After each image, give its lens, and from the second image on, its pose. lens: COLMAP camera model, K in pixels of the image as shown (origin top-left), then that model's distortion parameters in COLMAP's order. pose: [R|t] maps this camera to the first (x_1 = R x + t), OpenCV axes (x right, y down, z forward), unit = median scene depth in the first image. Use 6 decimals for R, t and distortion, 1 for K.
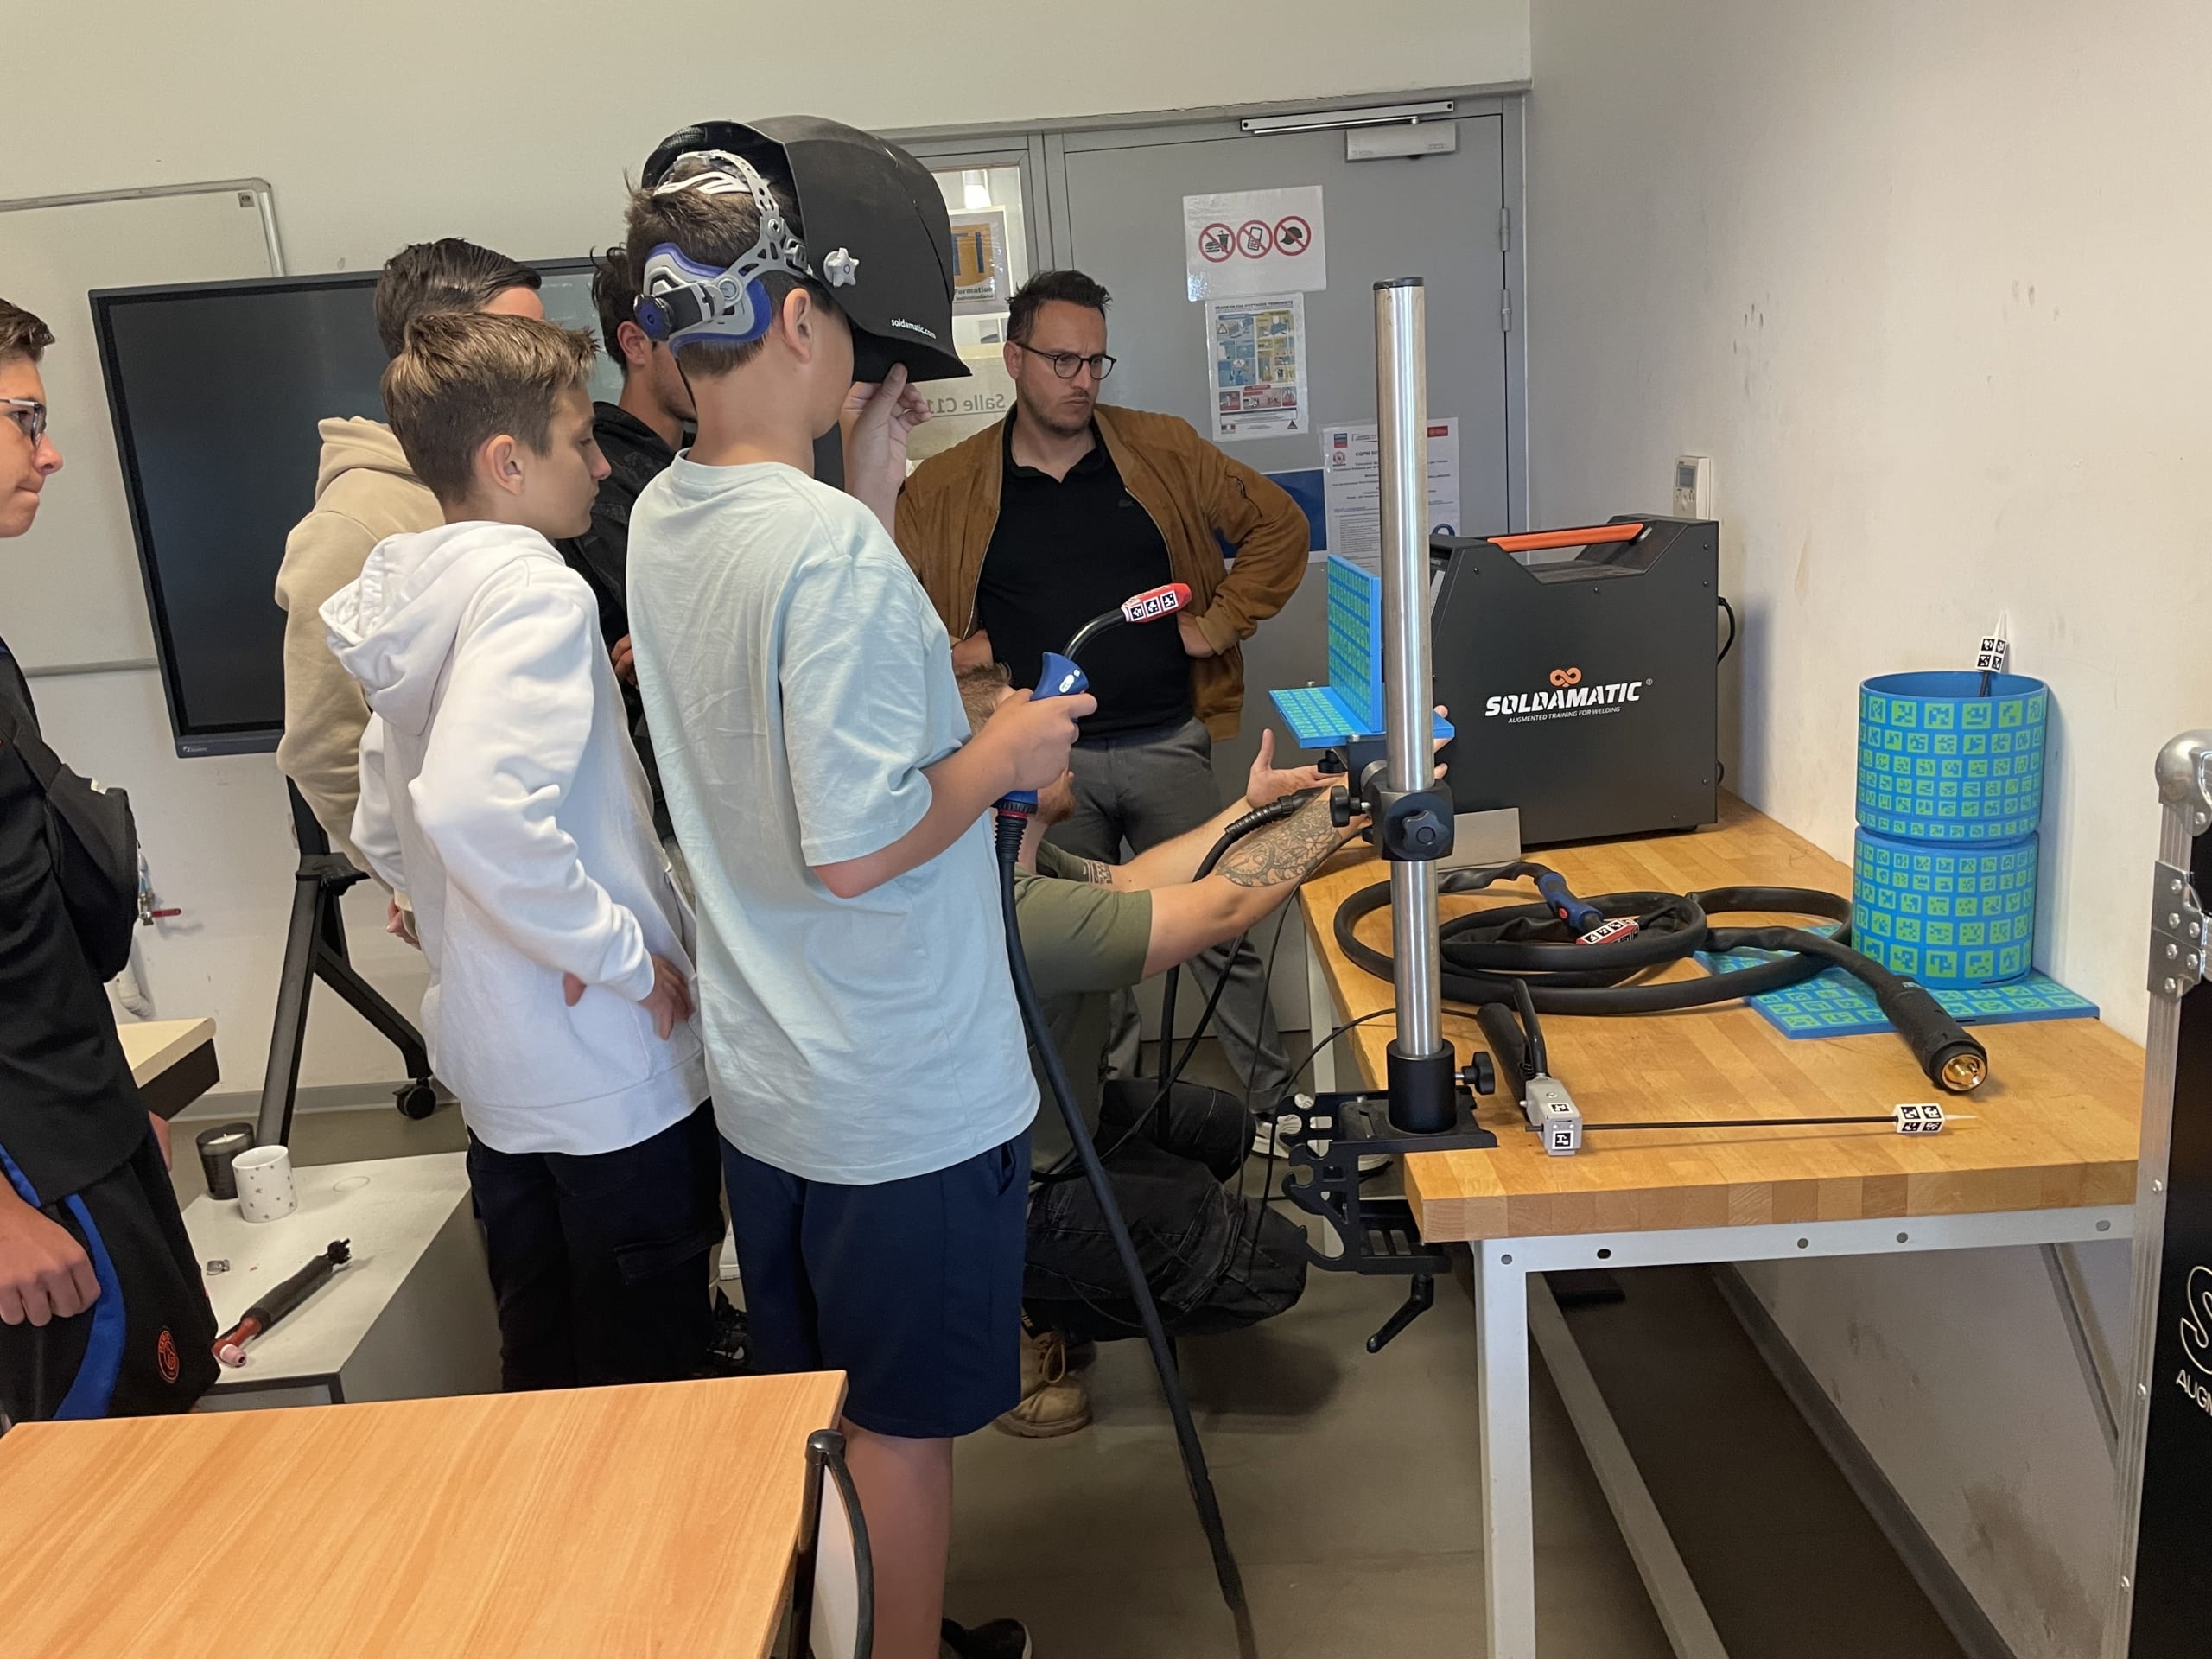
lens RADIAL K [[1681.2, 0, 1099.7], [0, 1681.2, 825.9], [0, 0, 1]] dist [0.054680, 0.002543]
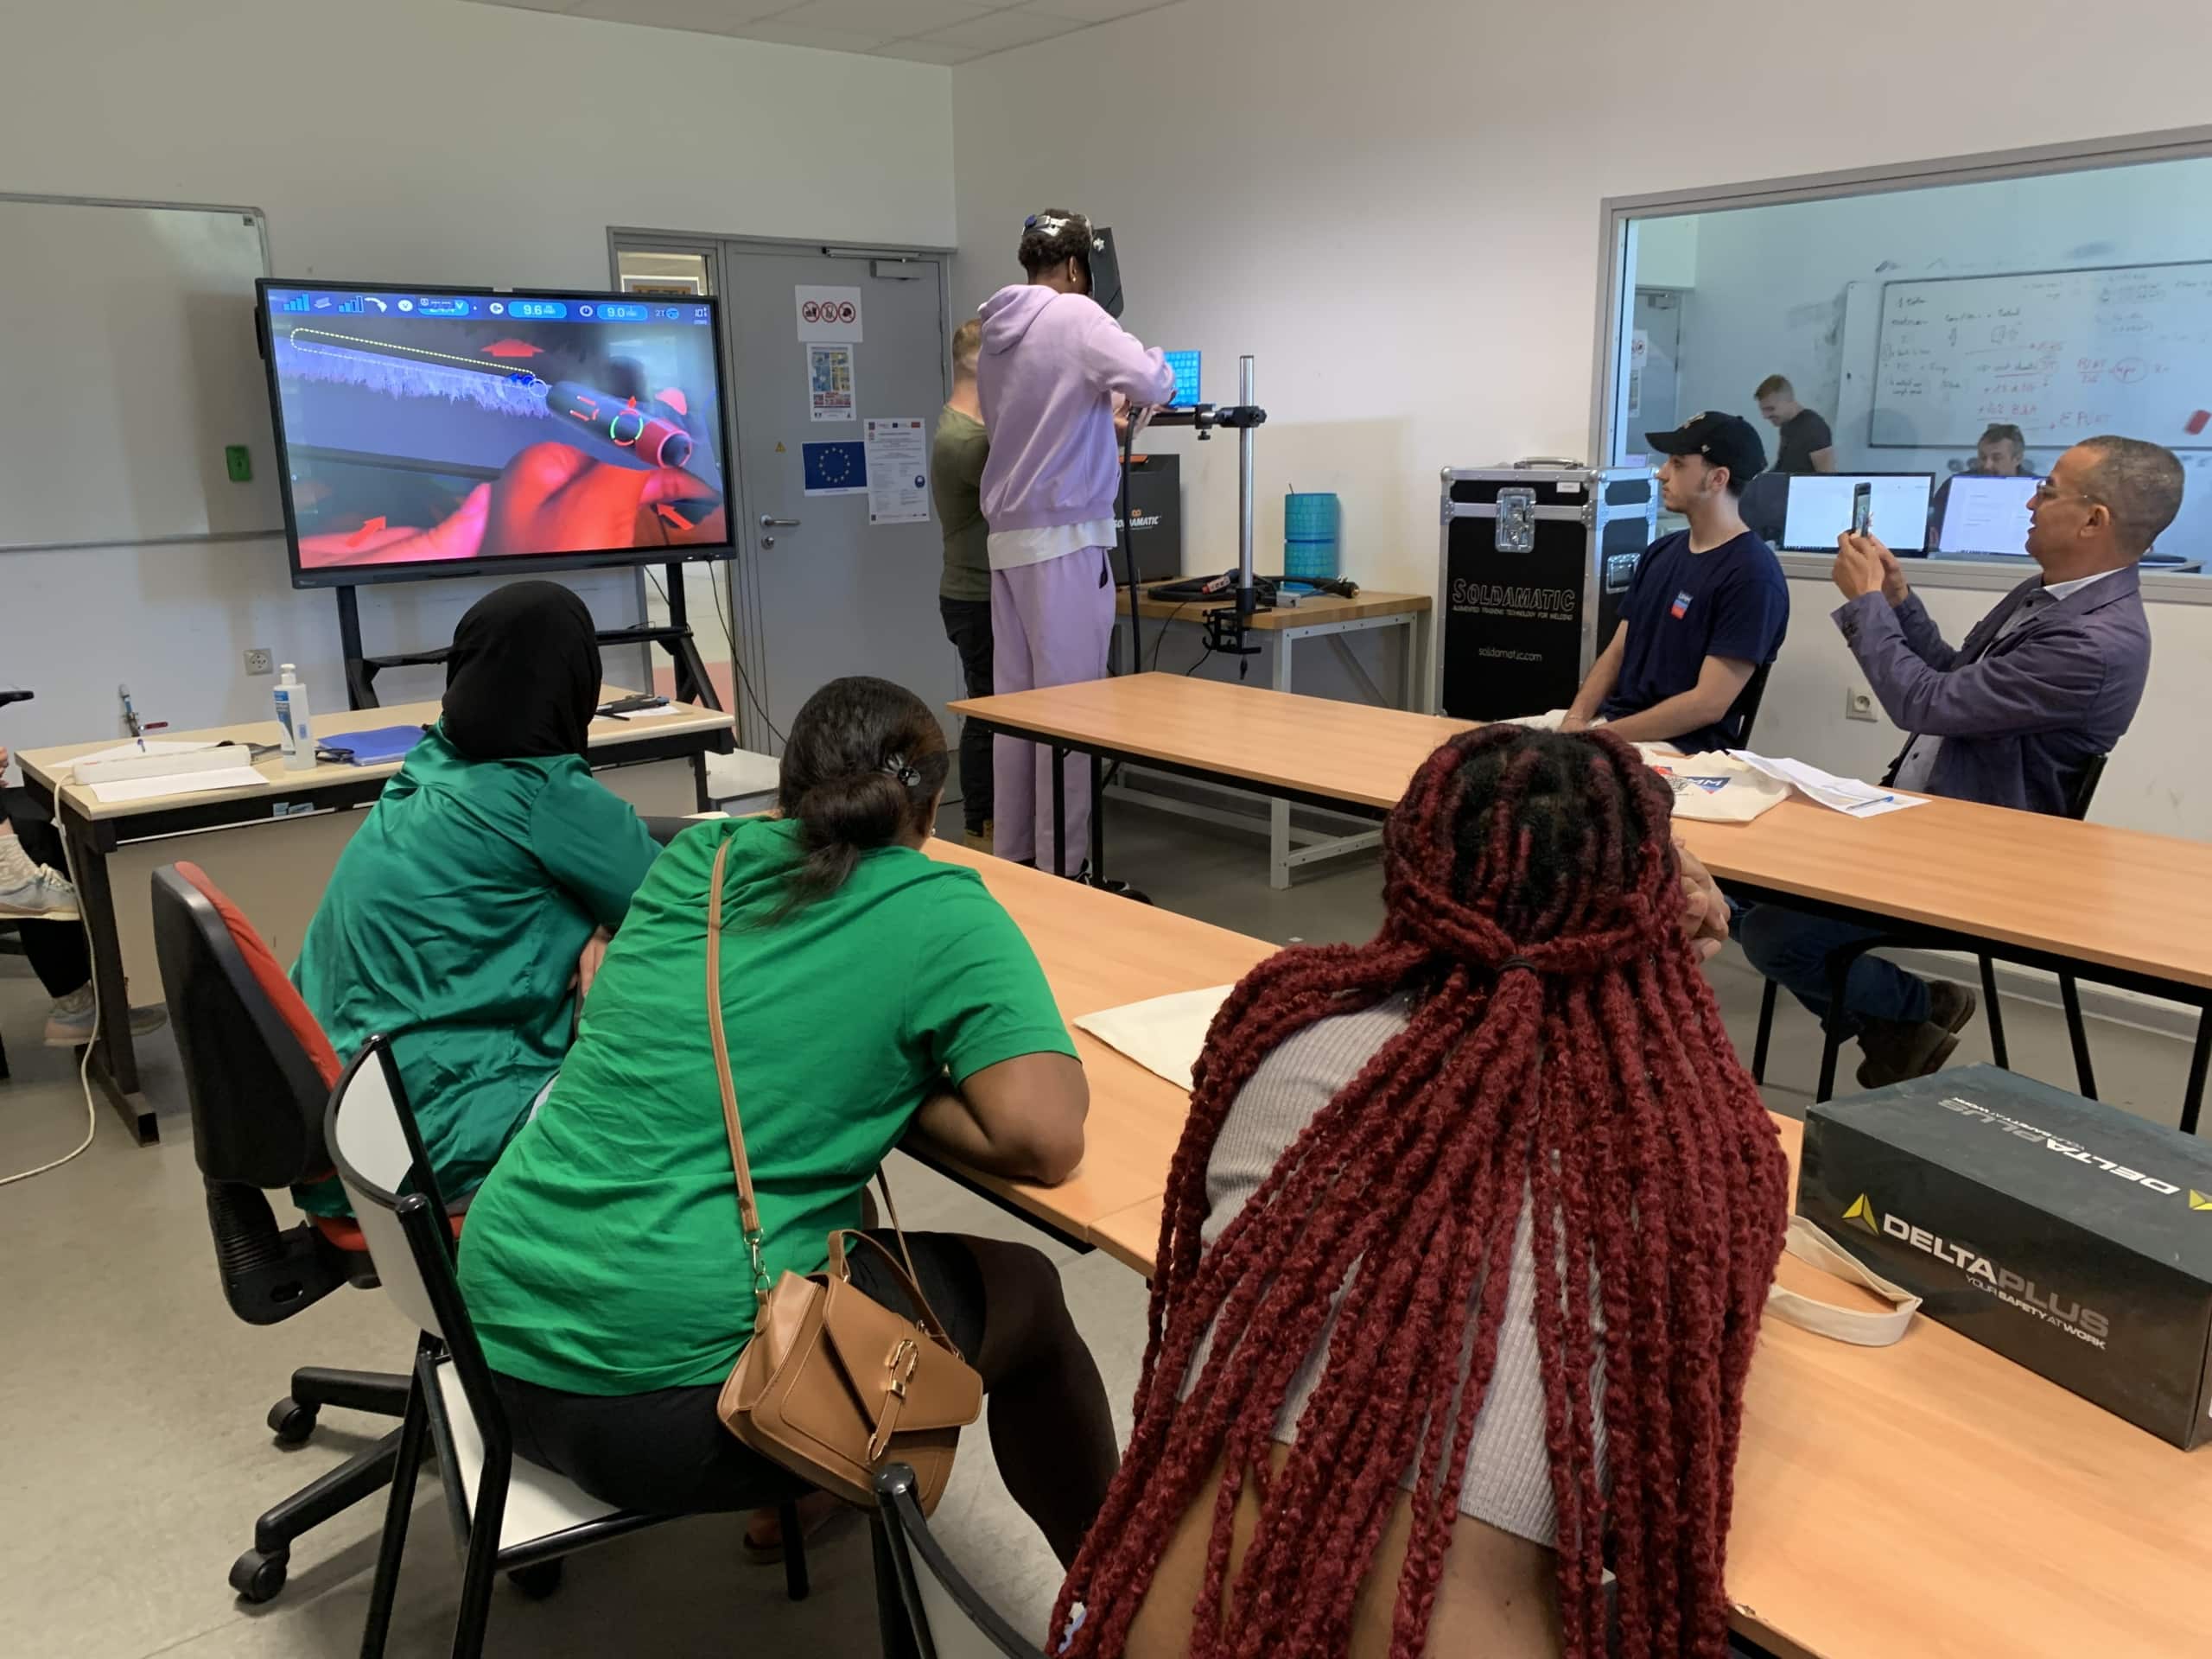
lens RADIAL K [[1685.2, 0, 1109.7], [0, 1685.2, 832.8], [0, 0, 1]] dist [-0.006015, -0.004227]
pose [[0.768092, -0.089927, 0.633994, -0.860743], [0.110990, 0.993800, 0.006497, 0.225732], [-0.630648, 0.065376, 0.773311, -0.538606]]
